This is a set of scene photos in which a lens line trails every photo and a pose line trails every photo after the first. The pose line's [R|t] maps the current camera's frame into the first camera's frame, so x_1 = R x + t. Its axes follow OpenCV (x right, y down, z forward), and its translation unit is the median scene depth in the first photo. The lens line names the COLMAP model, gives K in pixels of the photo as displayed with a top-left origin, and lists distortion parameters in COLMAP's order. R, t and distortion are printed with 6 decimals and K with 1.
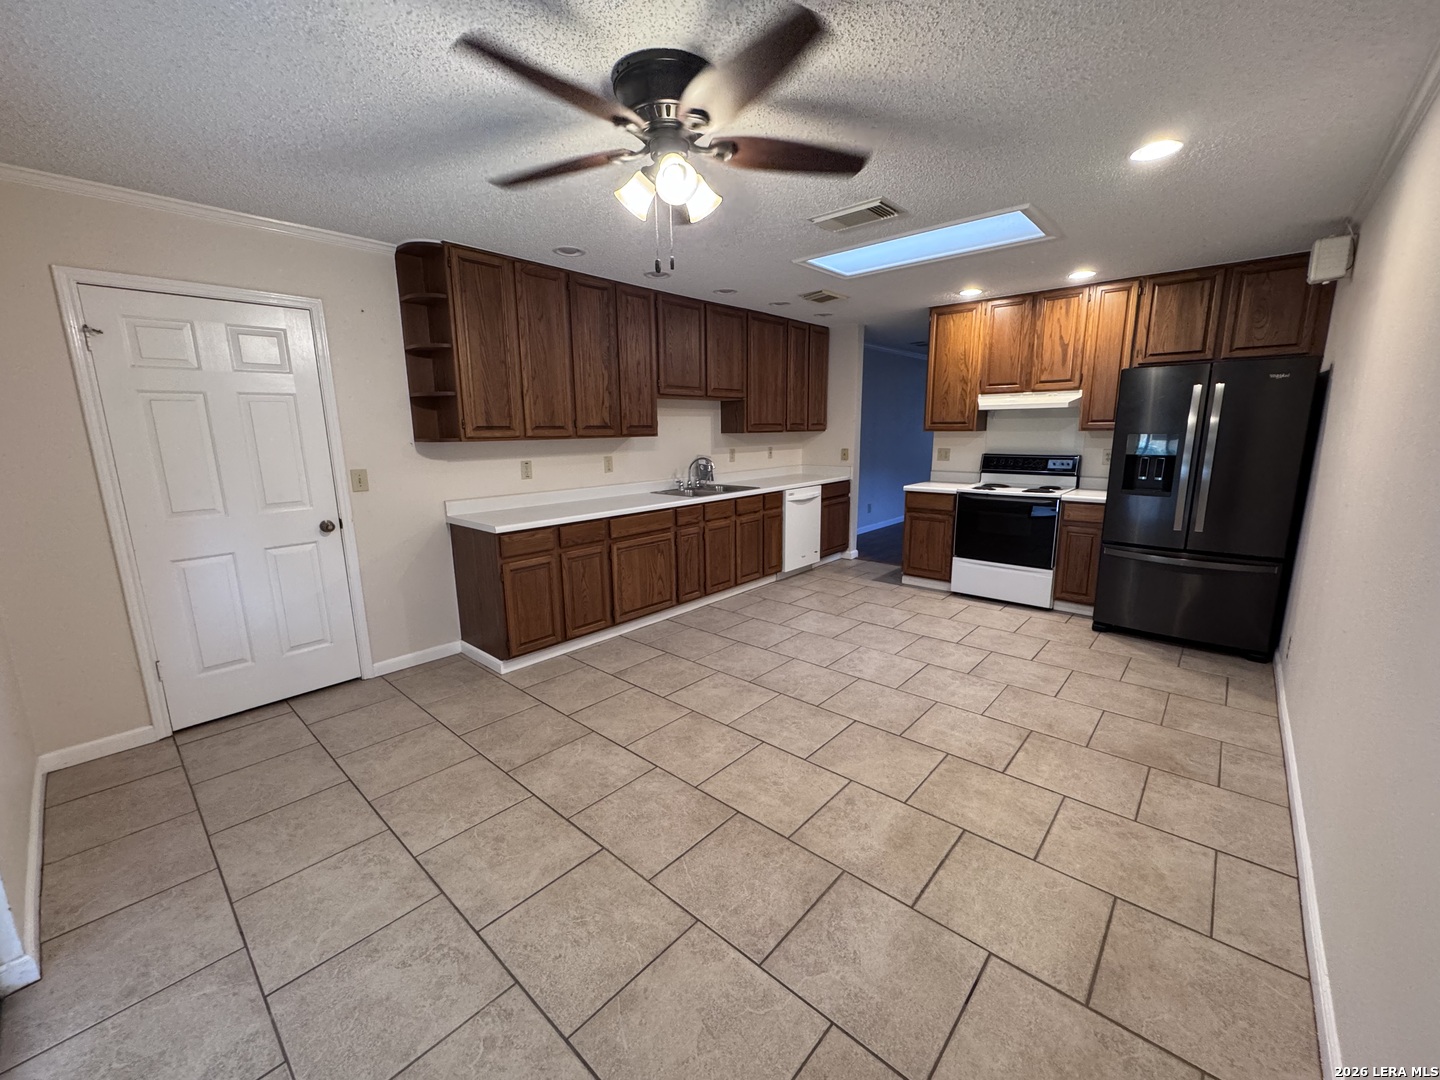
lens RADIAL K [[577.2, 0, 719.3], [0, 577.2, 539.2], [0, 0, 1]] dist [0.000091, -0.000467]
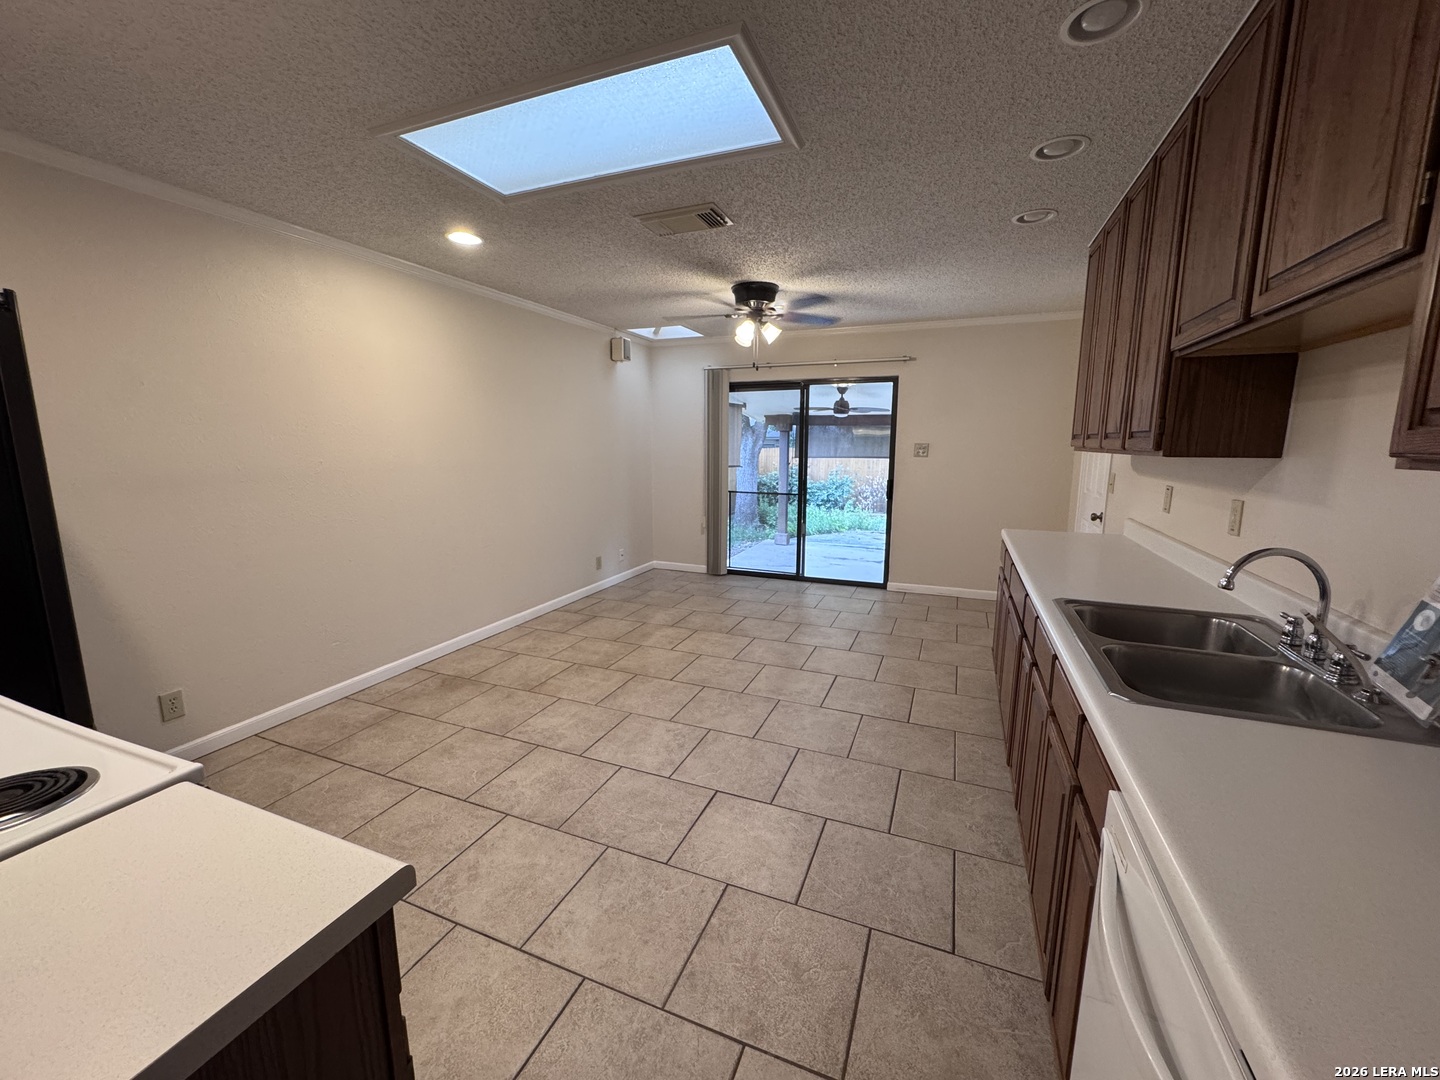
lens RADIAL K [[577.2, 0, 720.9], [0, 577.2, 538.1], [0, 0, 1]] dist [0.000091, -0.000467]
pose [[-0.941783, 0.064001, -0.330074, 0.494252], [-0.057044, 0.937068, 0.344457, -0.370412], [0.331347, 0.343232, -0.878863, 1.904901]]
